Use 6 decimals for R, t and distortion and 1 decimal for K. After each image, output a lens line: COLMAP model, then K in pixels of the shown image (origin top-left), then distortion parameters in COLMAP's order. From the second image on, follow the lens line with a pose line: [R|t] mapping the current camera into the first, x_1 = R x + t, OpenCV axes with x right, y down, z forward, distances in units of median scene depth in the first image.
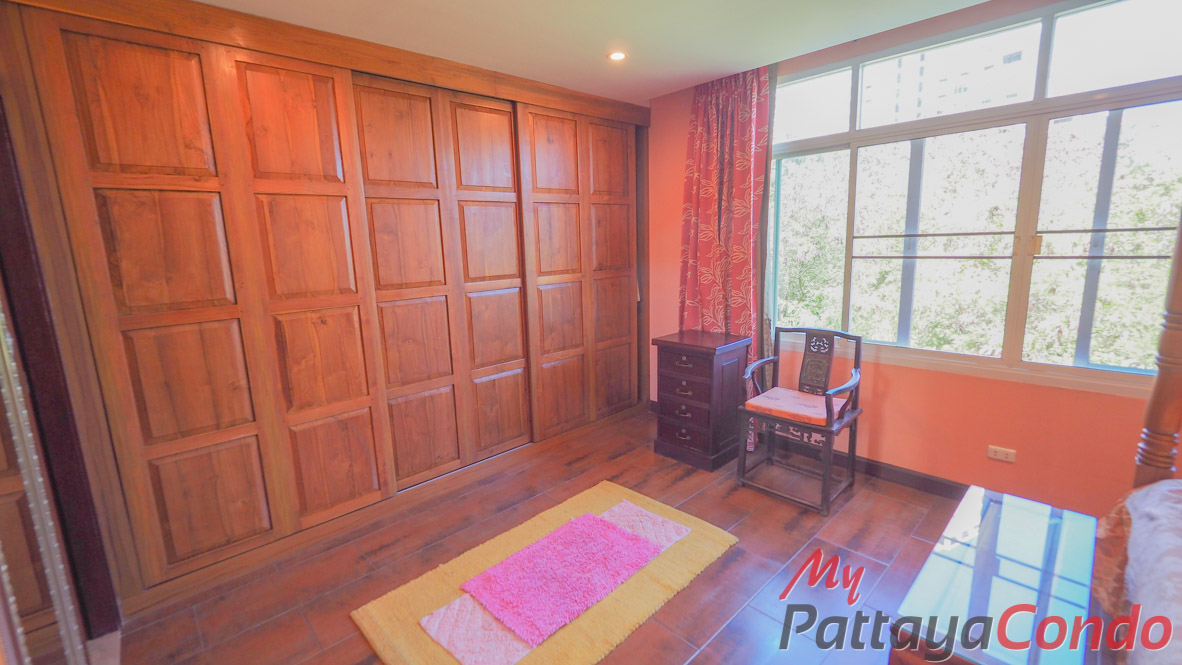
lens RADIAL K [[502.1, 0, 585.4], [0, 502.1, 328.6], [0, 0, 1]] dist [-0.006287, 0.000346]
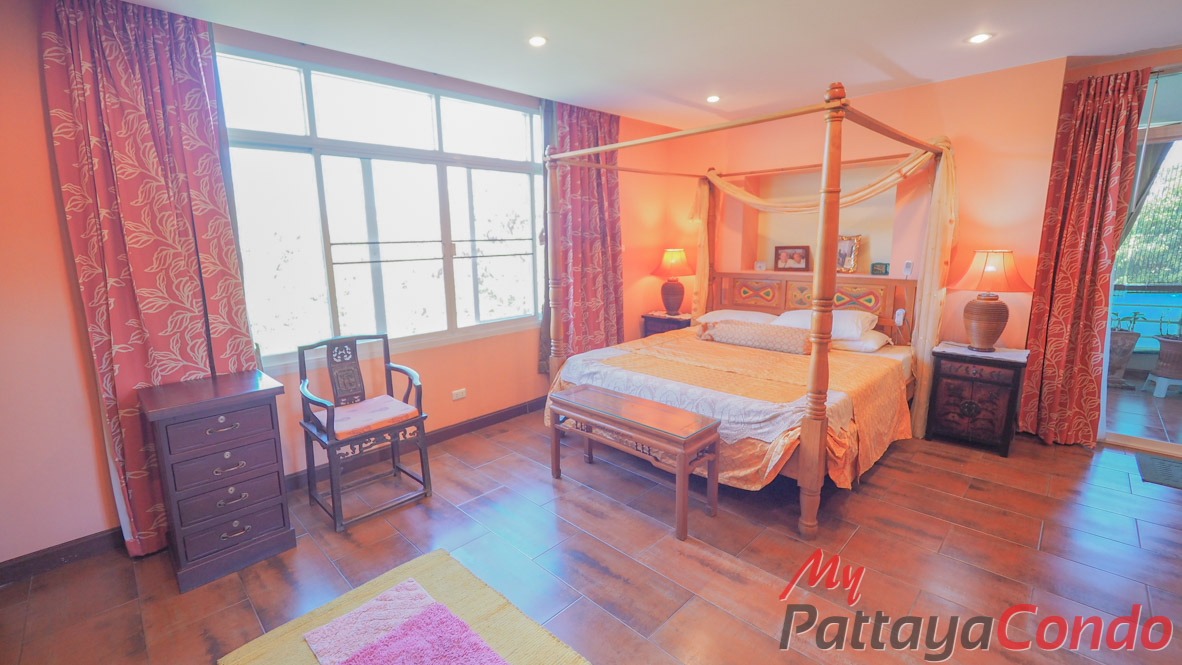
lens RADIAL K [[502.1, 0, 588.2], [0, 502.1, 326.4], [0, 0, 1]] dist [-0.006287, 0.000346]
pose [[-0.039342, -0.146022, 0.988499, -0.528345], [0.189041, 0.970312, 0.150860, -0.079280], [-0.981181, 0.192802, -0.010570, 0.561715]]
